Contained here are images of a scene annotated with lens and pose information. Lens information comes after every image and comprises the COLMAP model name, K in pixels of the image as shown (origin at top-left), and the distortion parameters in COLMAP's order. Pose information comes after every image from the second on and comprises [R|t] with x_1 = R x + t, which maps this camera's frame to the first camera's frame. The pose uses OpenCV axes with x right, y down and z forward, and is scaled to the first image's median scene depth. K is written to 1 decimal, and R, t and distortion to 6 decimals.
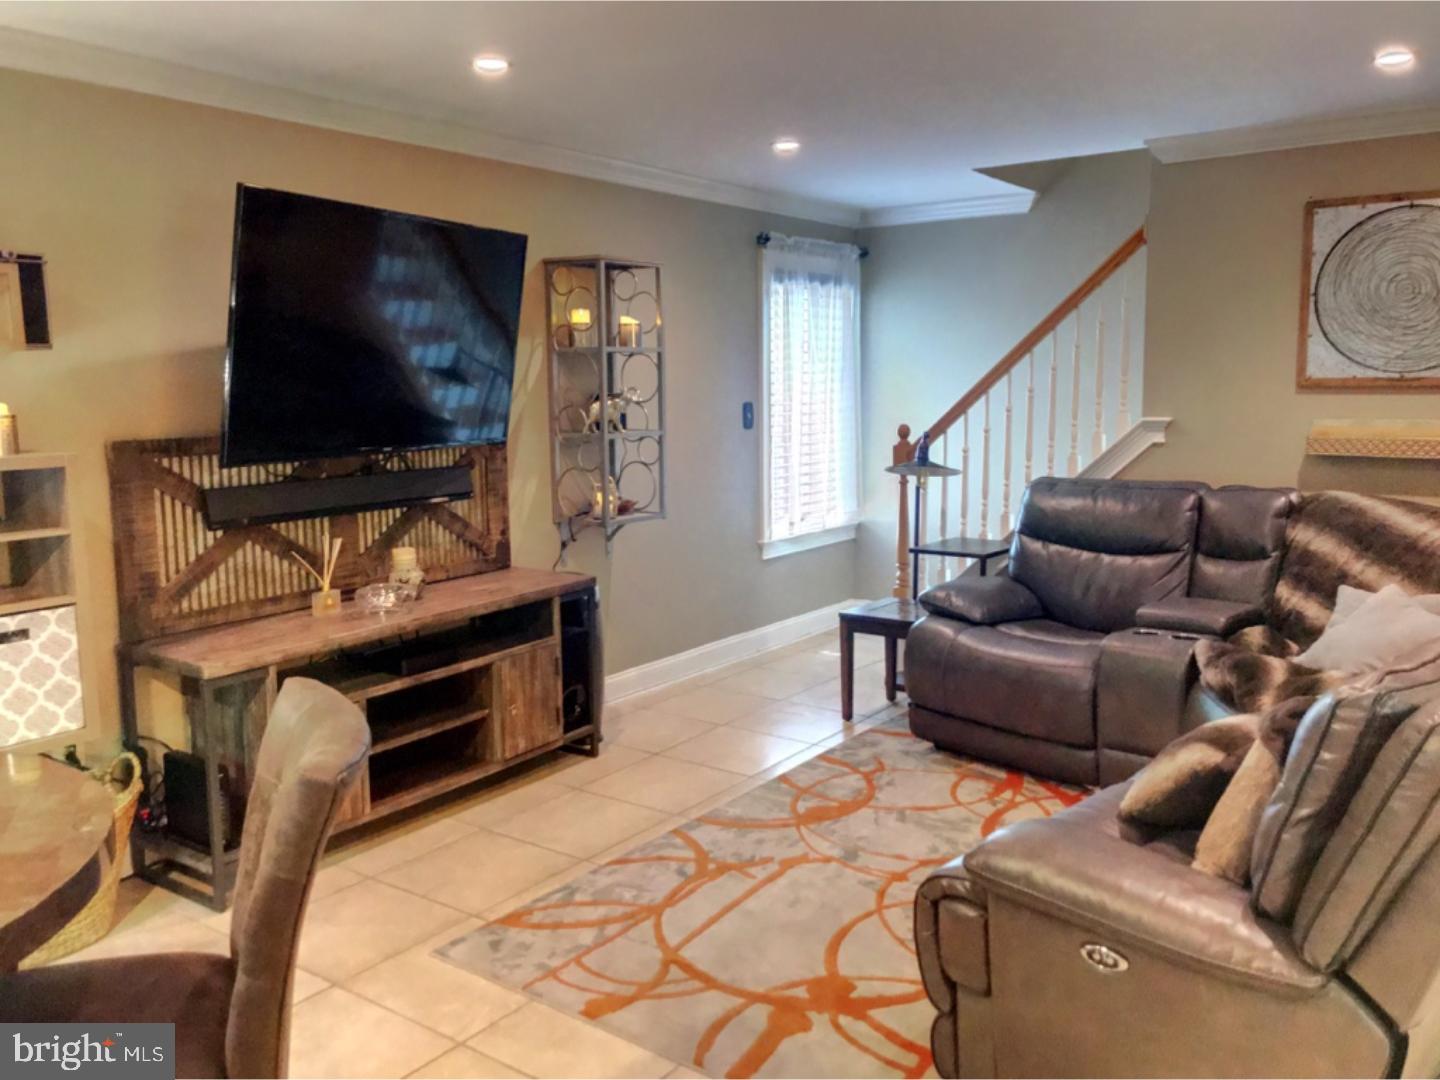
lens RADIAL K [[1171.7, 0, 717.5], [0, 1171.7, 538.0], [0, 0, 1]] dist [0.031369, -0.037760]
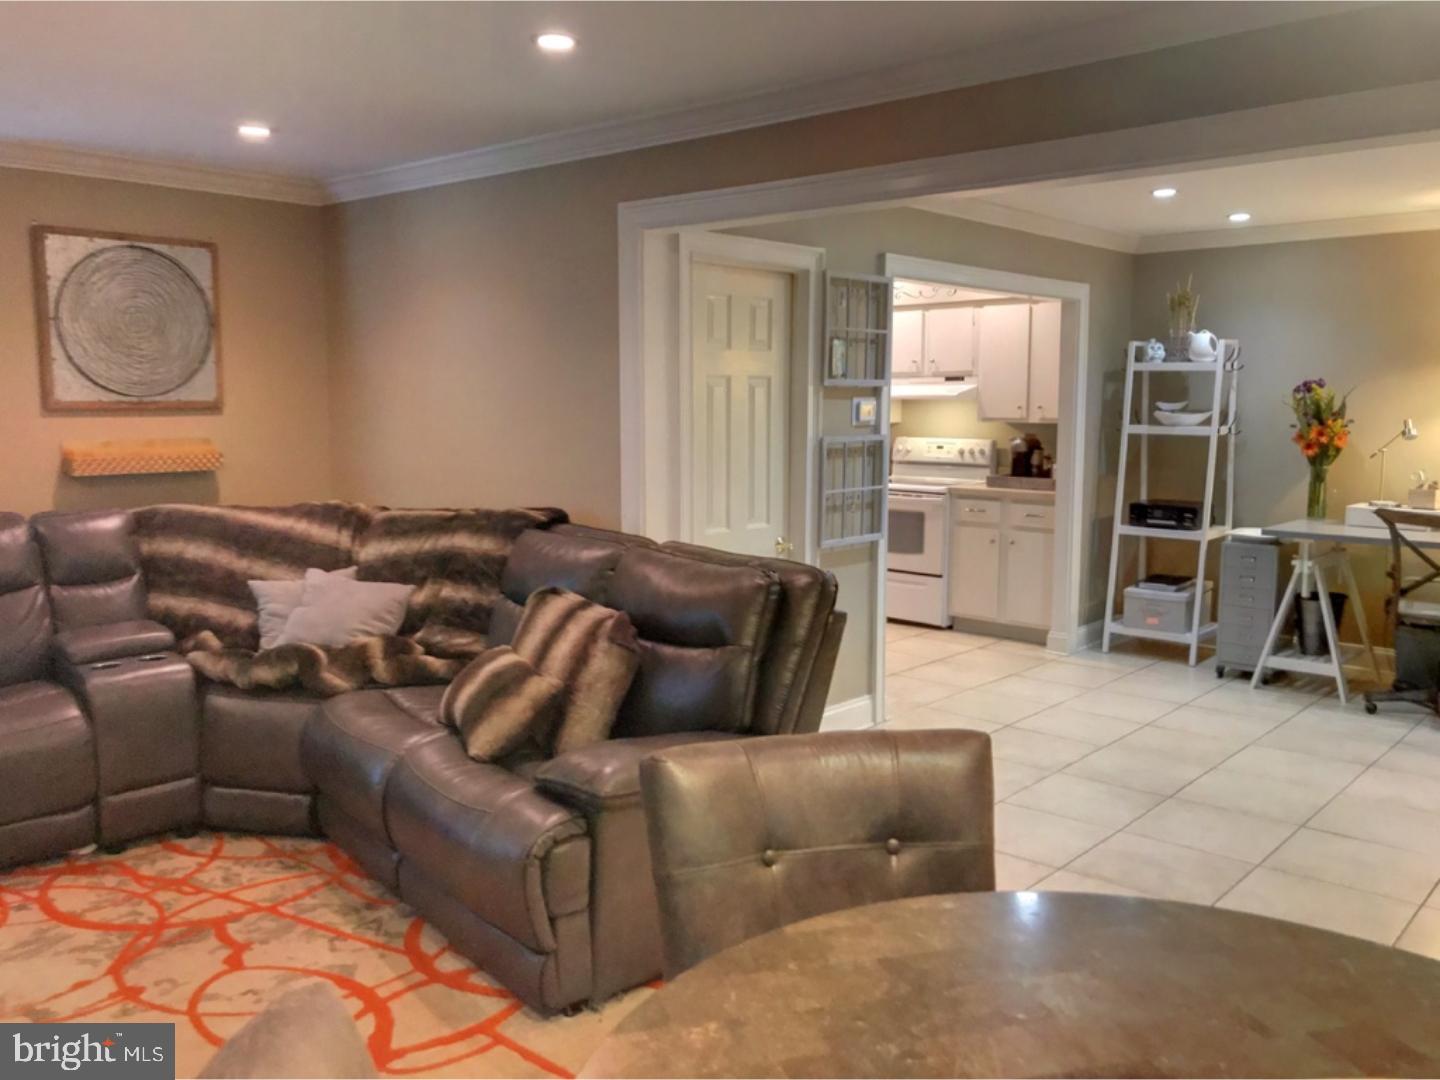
lens RADIAL K [[1171.7, 0, 718.7], [0, 1171.7, 536.1], [0, 0, 1]] dist [0.031369, -0.037760]
pose [[0.095710, -0.105242, 0.989830, -0.495013], [0.137169, 0.986303, 0.091604, -0.040156], [-0.985913, 0.127006, 0.108835, 0.381023]]
